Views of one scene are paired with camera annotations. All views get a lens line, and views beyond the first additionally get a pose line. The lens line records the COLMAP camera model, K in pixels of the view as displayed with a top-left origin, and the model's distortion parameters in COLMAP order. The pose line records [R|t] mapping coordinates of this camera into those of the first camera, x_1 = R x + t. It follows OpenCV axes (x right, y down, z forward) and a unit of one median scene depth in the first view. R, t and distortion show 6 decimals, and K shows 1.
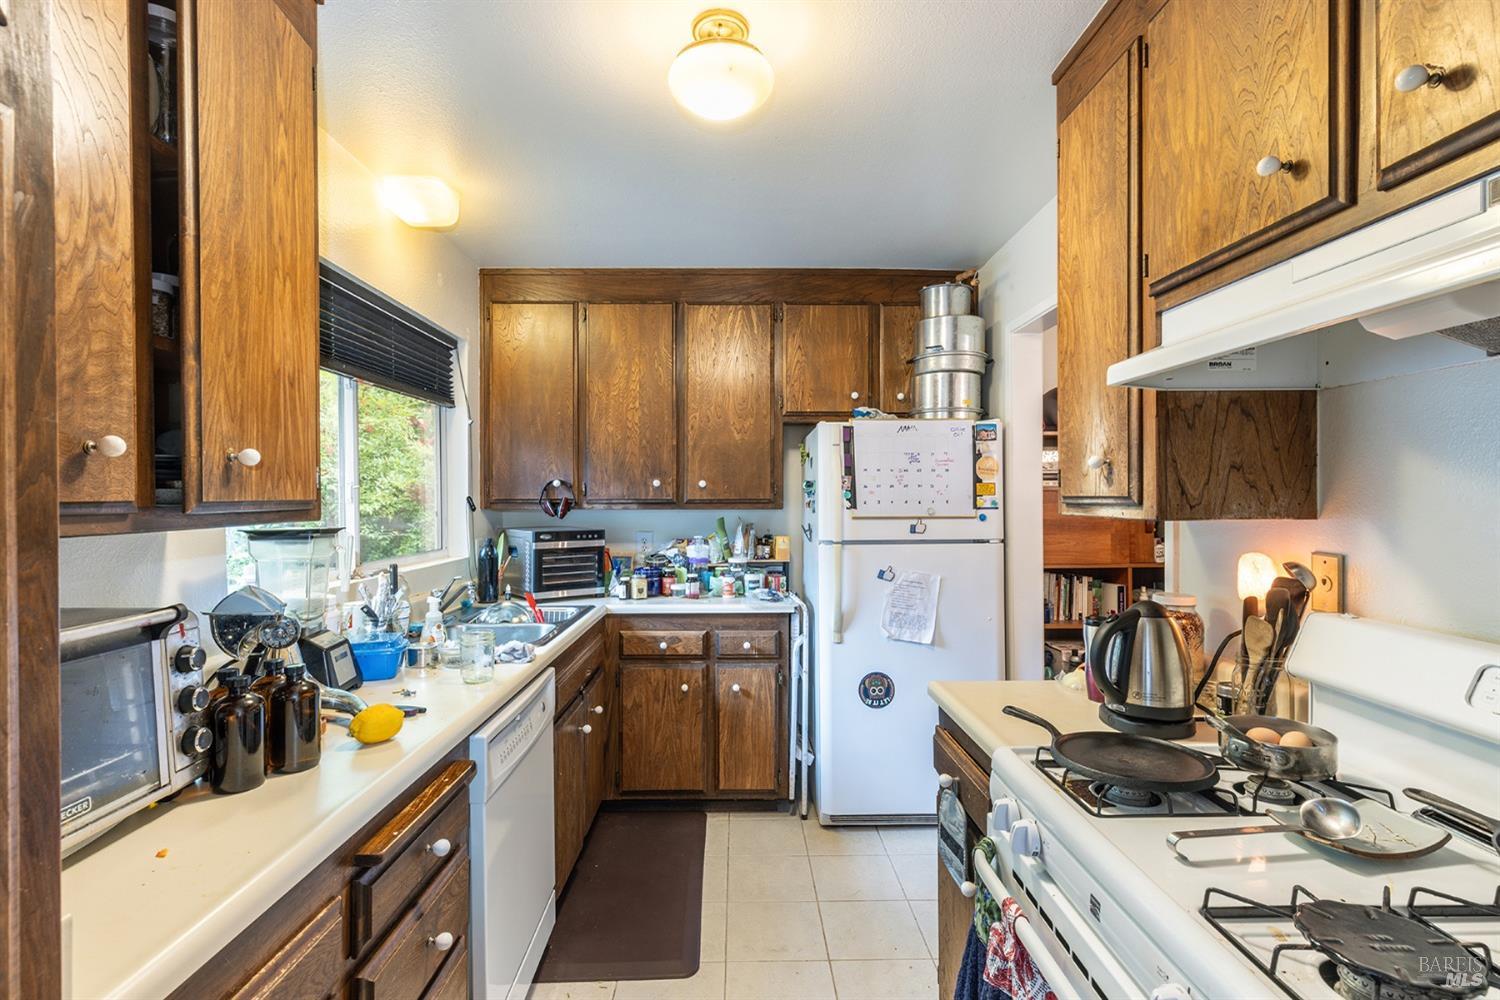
lens RADIAL K [[682.8, 0, 750.4], [0, 682.8, 500.7], [0, 0, 1]] dist [0.004553, -0.000666]
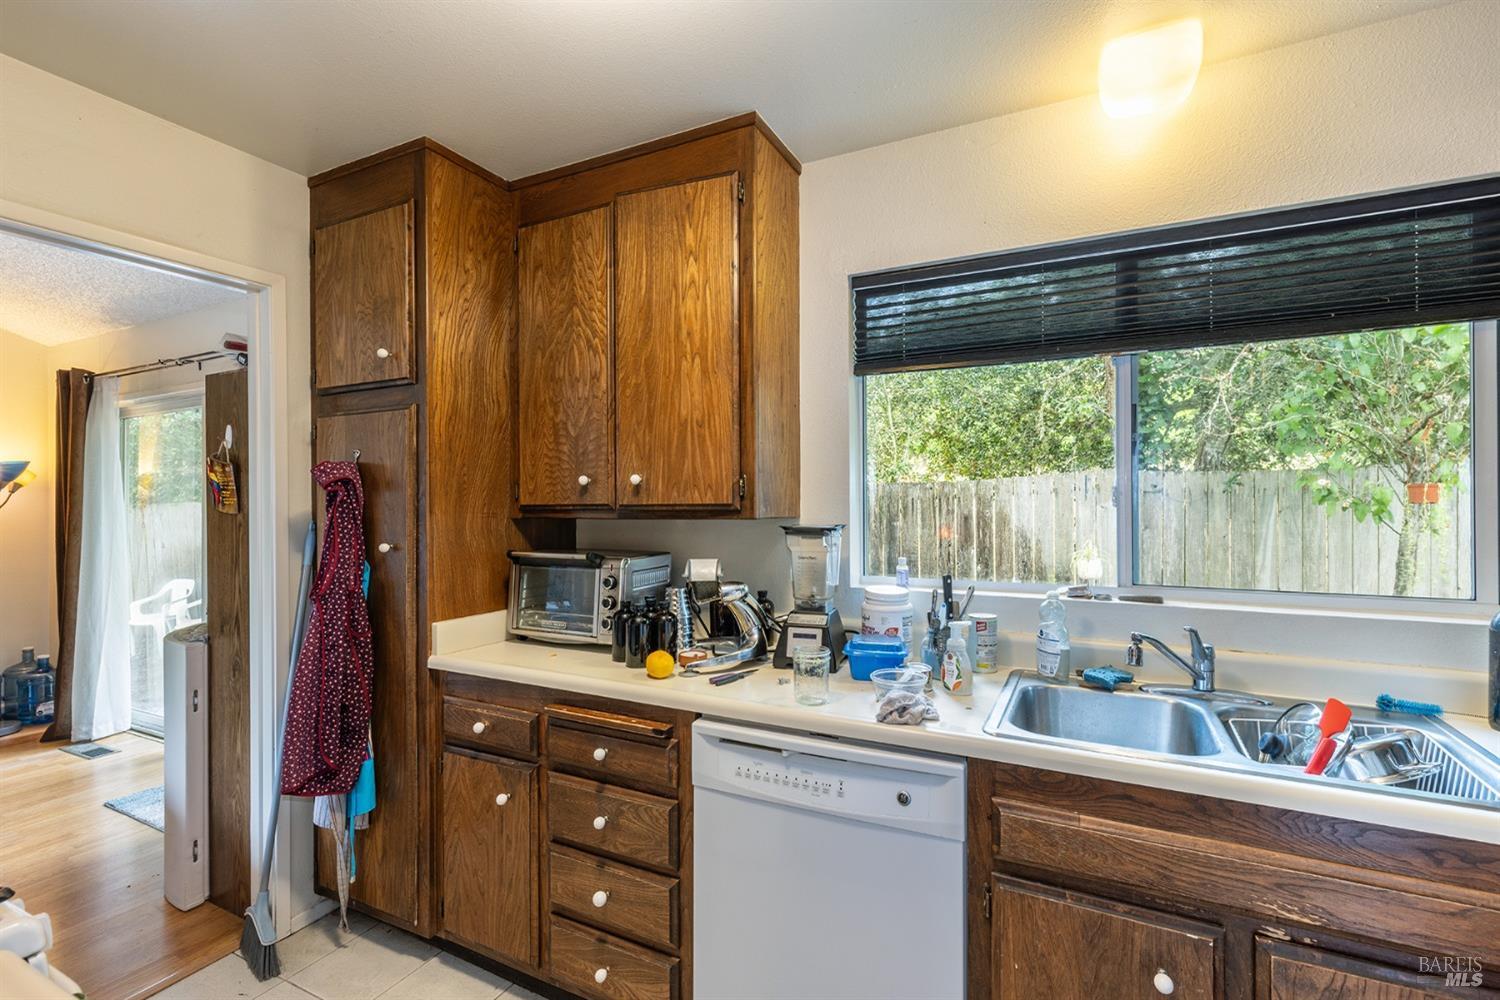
lens RADIAL K [[682.8, 0, 750.1], [0, 682.8, 501.0], [0, 0, 1]] dist [0.004553, -0.000666]
pose [[-0.472565, 0.002546, -0.881292, 0.661911], [-0.002379, 0.999988, 0.004165, -0.015790], [0.881293, 0.004065, -0.472553, 2.039437]]
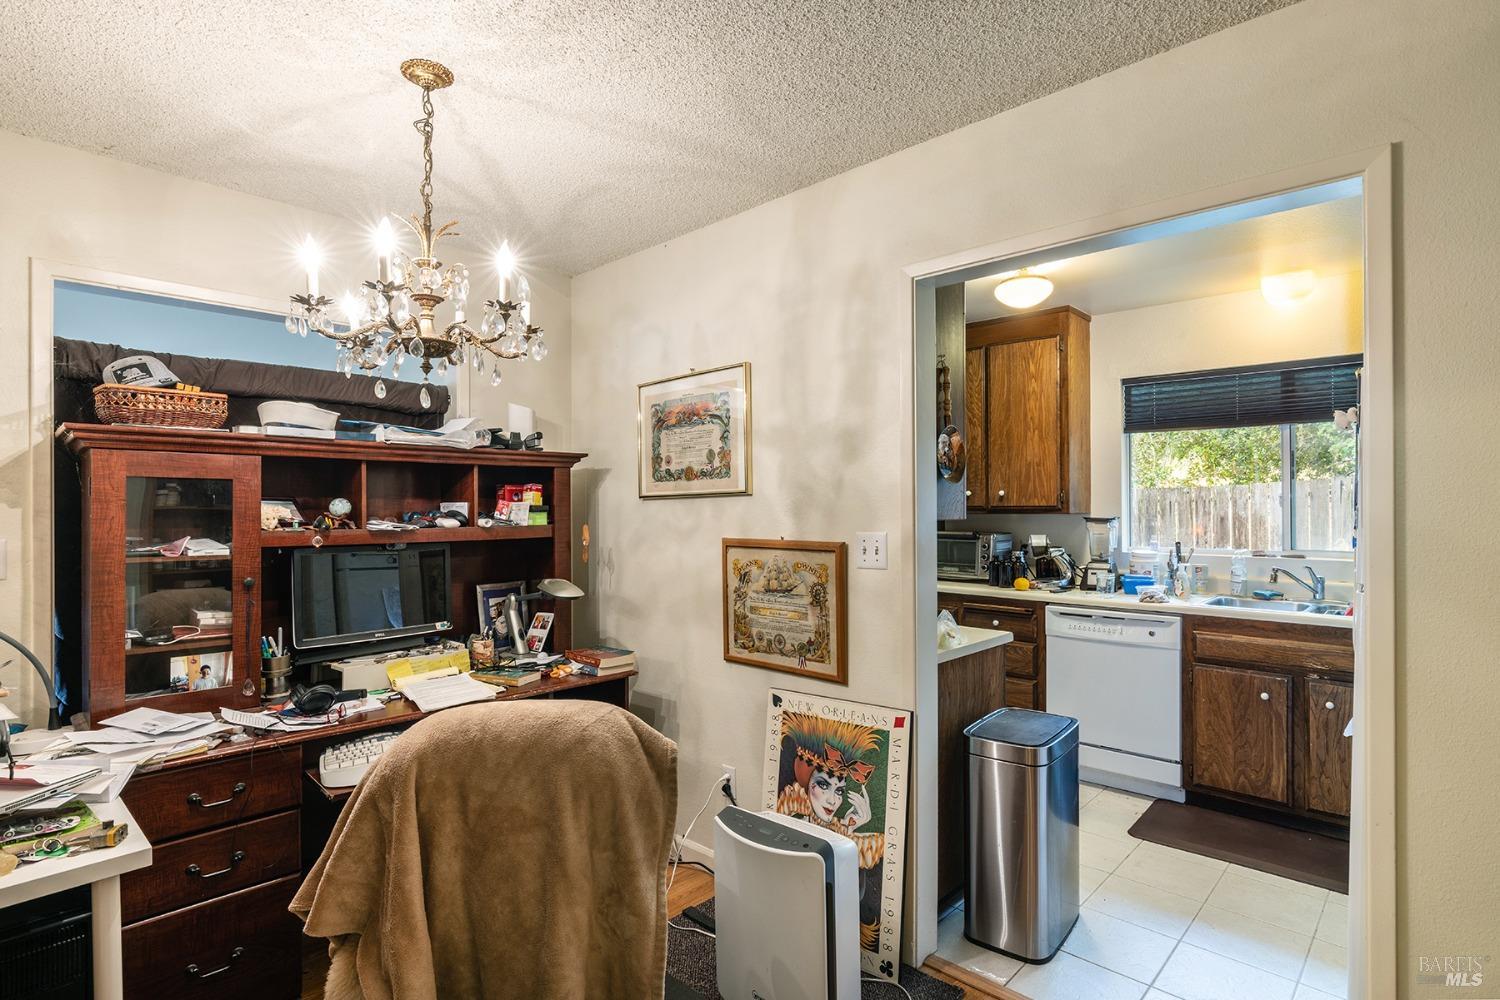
lens RADIAL K [[767.8, 0, 749.2], [0, 767.8, 503.4], [0, 0, 1]] dist [-0.003726, -0.000463]
pose [[-0.698275, 0.002614, -0.715825, 2.824973], [-0.000644, 0.999991, 0.004280, -0.027553], [0.715830, 0.003450, -0.698266, 2.707207]]
